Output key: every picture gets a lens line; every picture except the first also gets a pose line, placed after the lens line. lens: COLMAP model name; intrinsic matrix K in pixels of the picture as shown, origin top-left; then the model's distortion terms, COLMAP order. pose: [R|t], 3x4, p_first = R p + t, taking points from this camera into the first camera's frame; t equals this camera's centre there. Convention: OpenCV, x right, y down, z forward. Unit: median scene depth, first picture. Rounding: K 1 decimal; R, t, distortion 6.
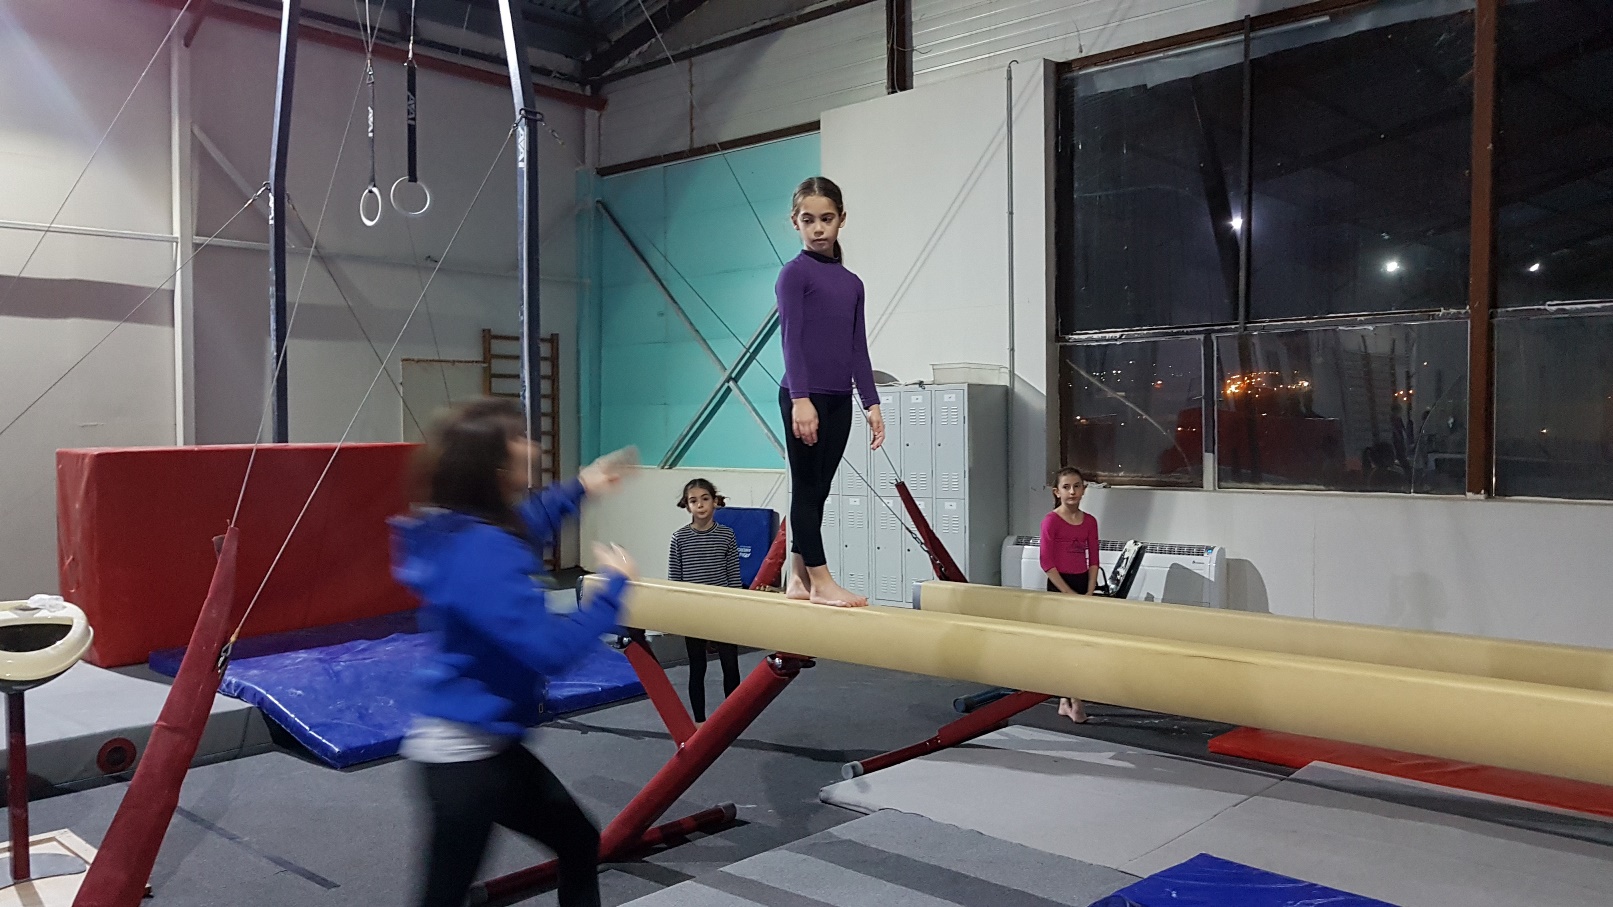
lens RADIAL K [[1262.9, 0, 774.4], [0, 1262.9, 466.7], [0, 0, 1]] dist [0.011326, -0.004341]
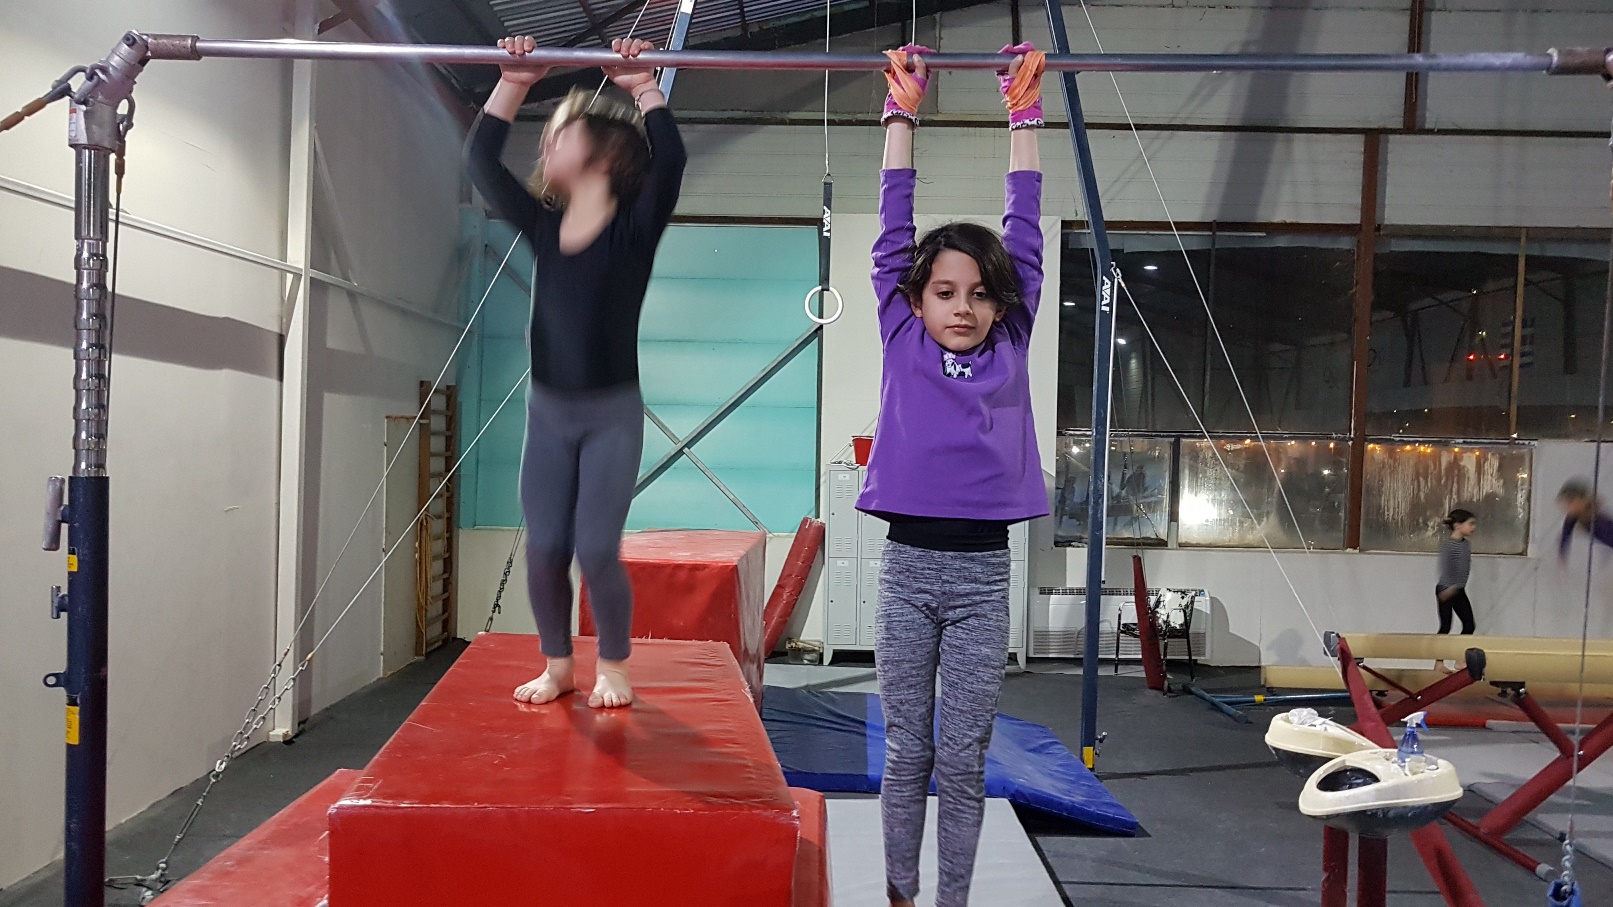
lens RADIAL K [[1252.8, 0, 795.3], [0, 1252.8, 456.0], [0, 0, 1]] dist [0.000389, 0.004885]
pose [[0.752501, 0.014079, 0.658441, -0.832011], [-0.005281, 0.999868, -0.015344, -0.056636], [-0.658570, 0.008069, 0.752476, 0.214779]]
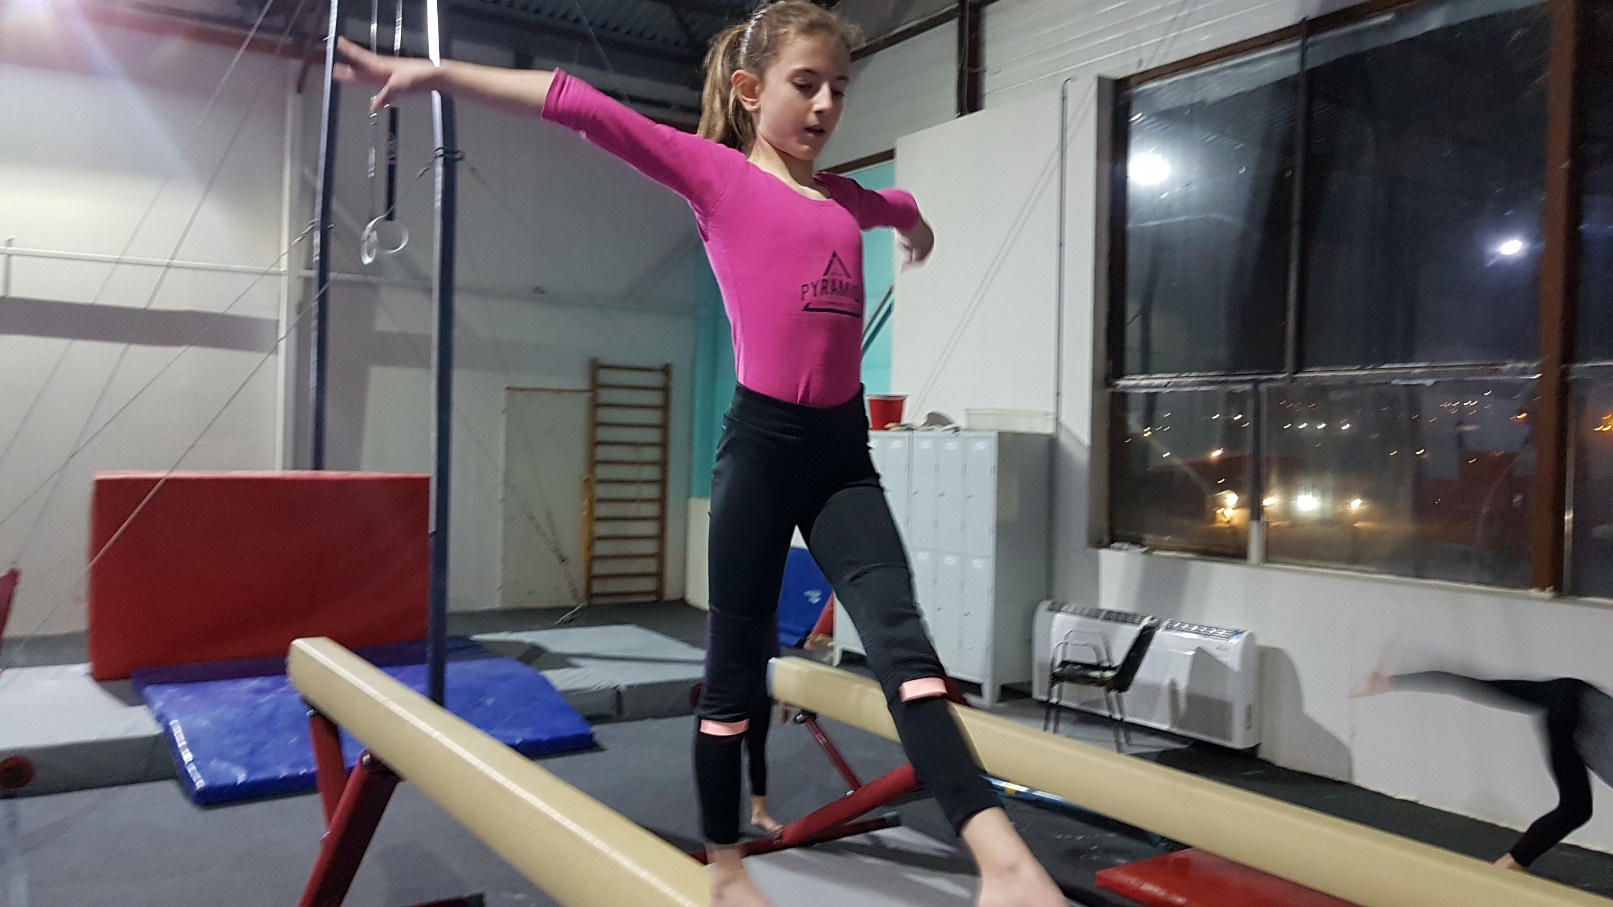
lens RADIAL K [[1252.8, 0, 795.3], [0, 1252.8, 456.0], [0, 0, 1]] dist [0.000389, 0.004885]
pose [[0.972327, 0.033184, -0.231254, 0.218625], [-0.038400, 0.999099, -0.018087, -0.025651], [0.230445, 0.026466, 0.972725, 0.084914]]
